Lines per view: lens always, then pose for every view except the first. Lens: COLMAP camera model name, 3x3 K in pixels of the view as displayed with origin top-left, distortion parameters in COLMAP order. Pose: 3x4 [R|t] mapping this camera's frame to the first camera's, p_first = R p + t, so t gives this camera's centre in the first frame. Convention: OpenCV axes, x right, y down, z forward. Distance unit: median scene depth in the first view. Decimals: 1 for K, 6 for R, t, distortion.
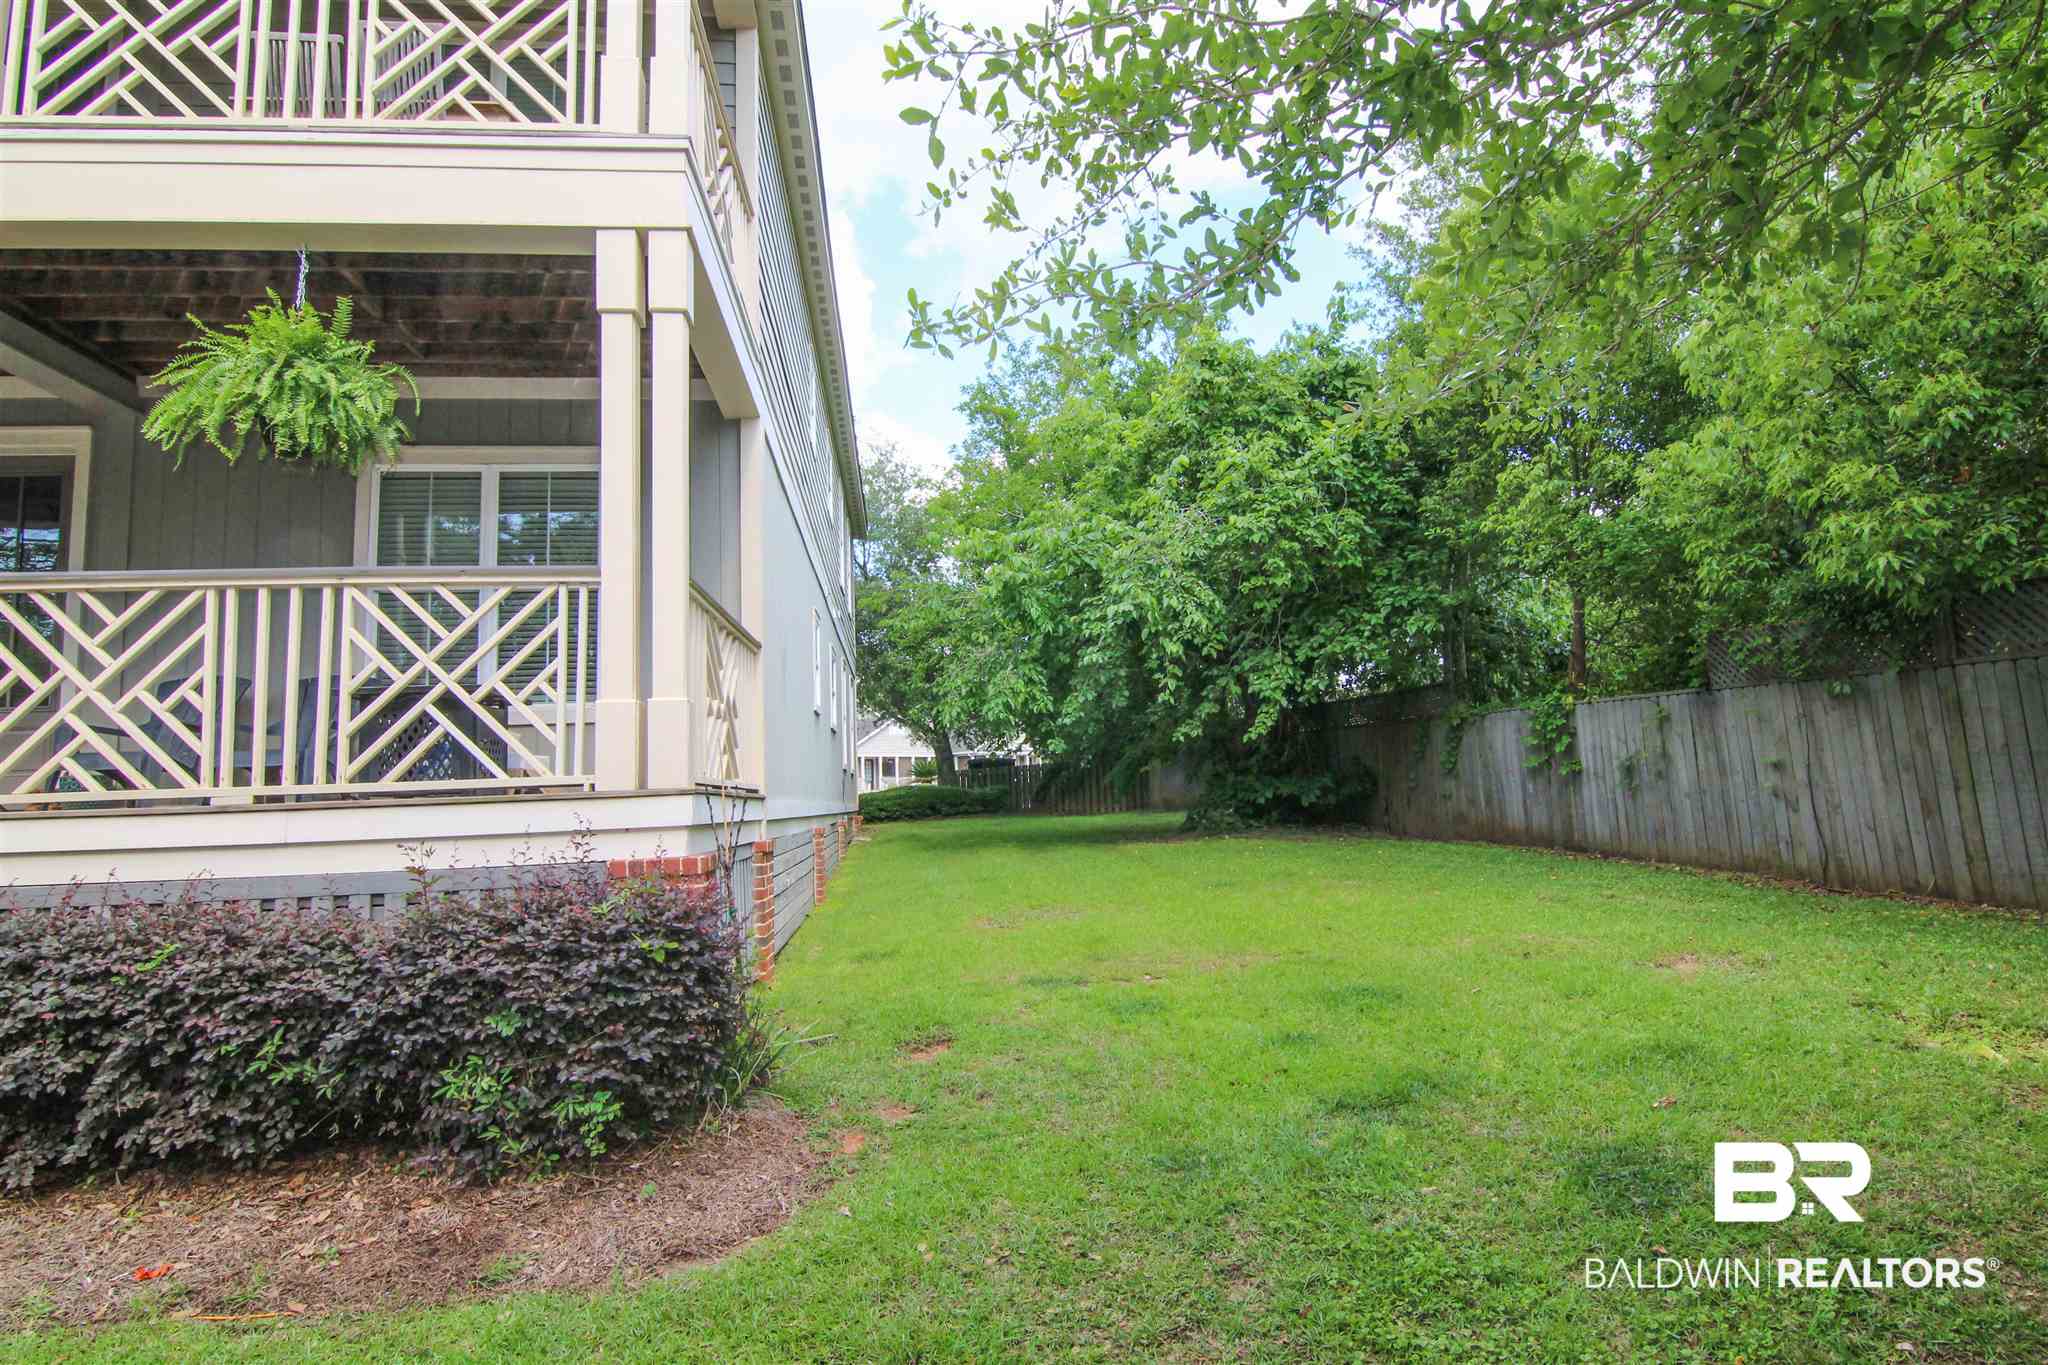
lens RADIAL K [[1004.9, 0, 1014.1], [0, 1004.9, 689.3], [0, 0, 1]] dist [-0.015964, -0.001934]
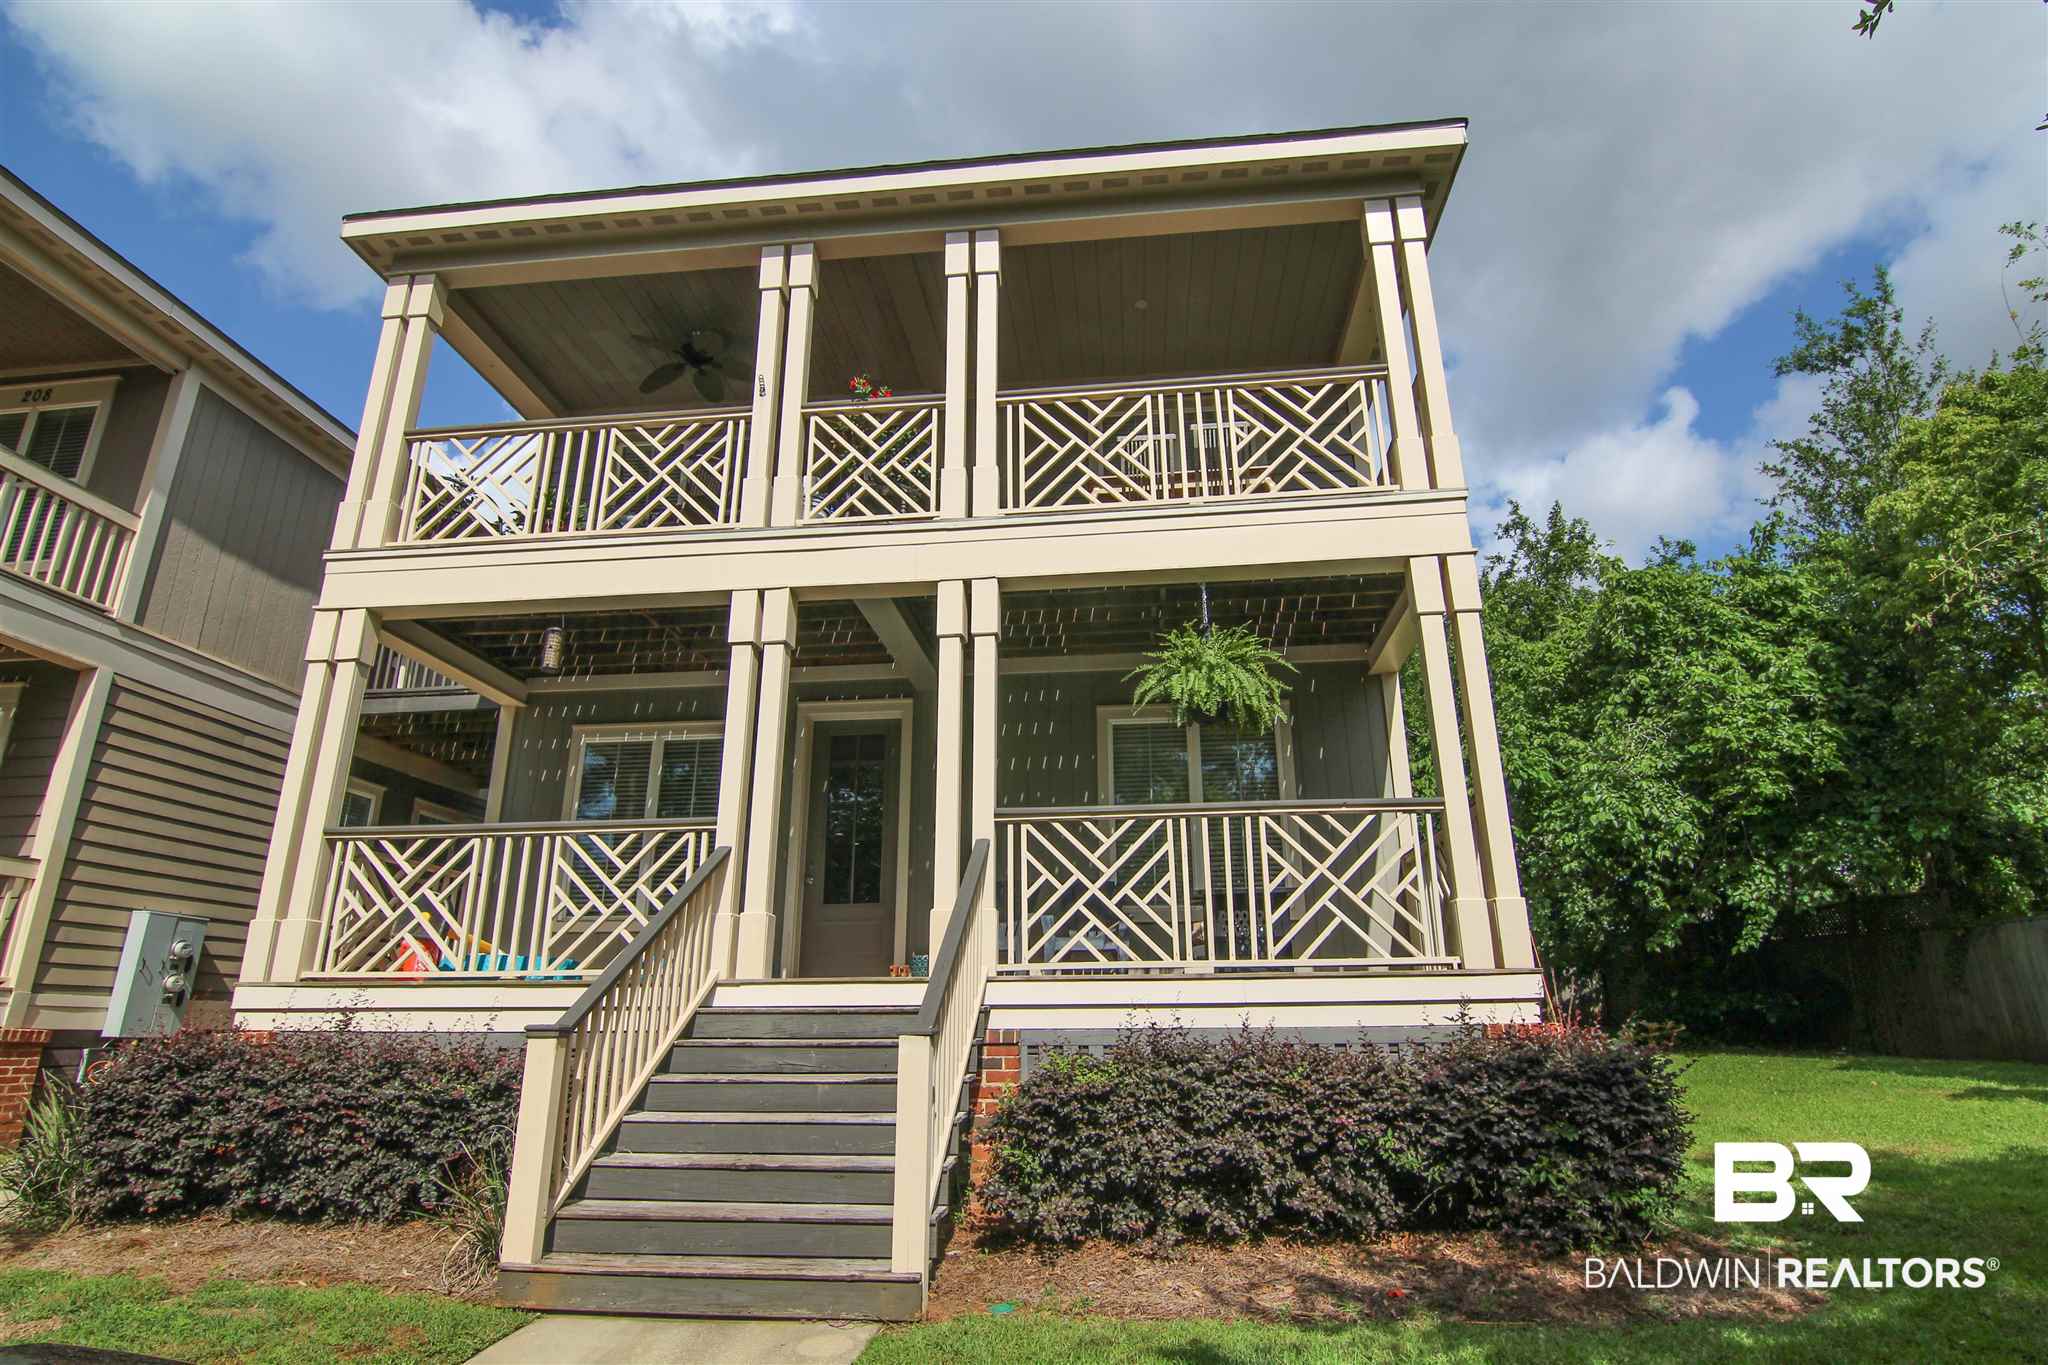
lens RADIAL K [[1004.9, 0, 1038.2], [0, 1004.9, 688.5], [0, 0, 1]] dist [-0.015964, -0.001934]
pose [[0.973152, -0.039220, -0.226798, -0.627833], [-0.008865, 0.978258, -0.207204, 0.017686], [0.229994, 0.203651, 0.951646, -0.433855]]
